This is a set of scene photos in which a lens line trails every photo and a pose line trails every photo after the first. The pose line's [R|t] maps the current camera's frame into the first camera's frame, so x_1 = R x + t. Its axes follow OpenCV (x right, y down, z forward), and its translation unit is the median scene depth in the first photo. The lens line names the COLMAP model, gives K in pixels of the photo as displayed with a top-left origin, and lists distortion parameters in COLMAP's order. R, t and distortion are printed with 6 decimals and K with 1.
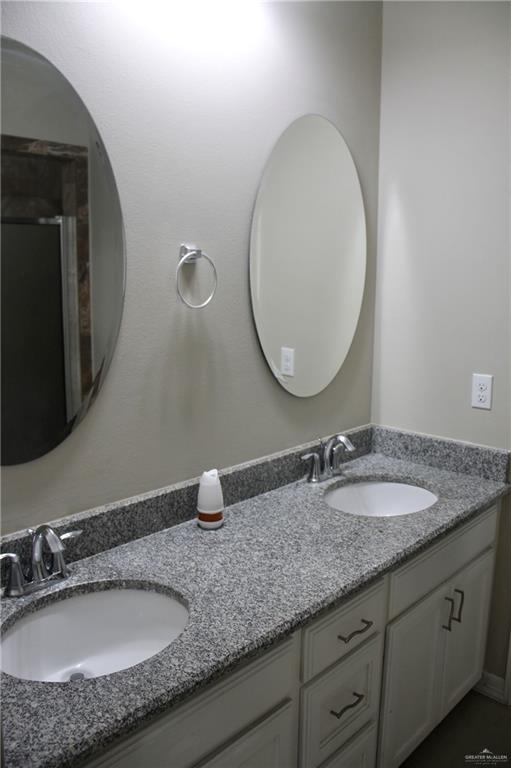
lens RADIAL K [[651.4, 0, 254.9], [0, 651.4, 378.9], [0, 0, 1]] dist [-0.174292, 0.147963]
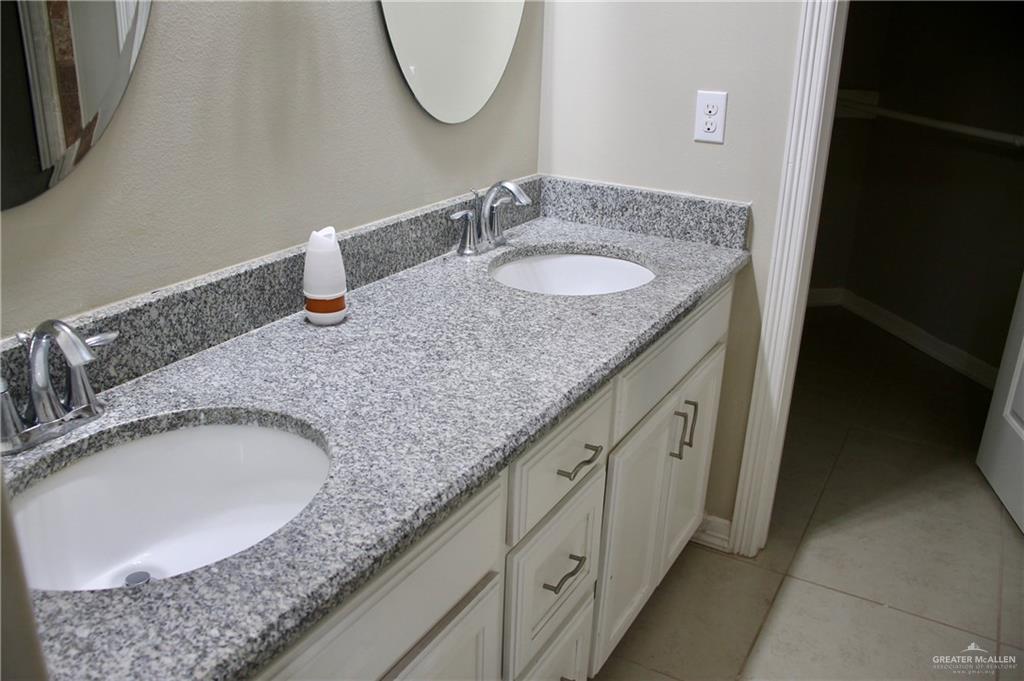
lens RADIAL K [[868.5, 0, 510.4], [0, 868.5, 345.9], [0, 0, 1]] dist [-0.174292, 0.147963]
pose [[0.972447, -0.061019, 0.224998, -0.093945], [0.014205, 0.978853, 0.204070, 0.095611], [-0.232692, -0.195251, 0.952749, 0.188875]]
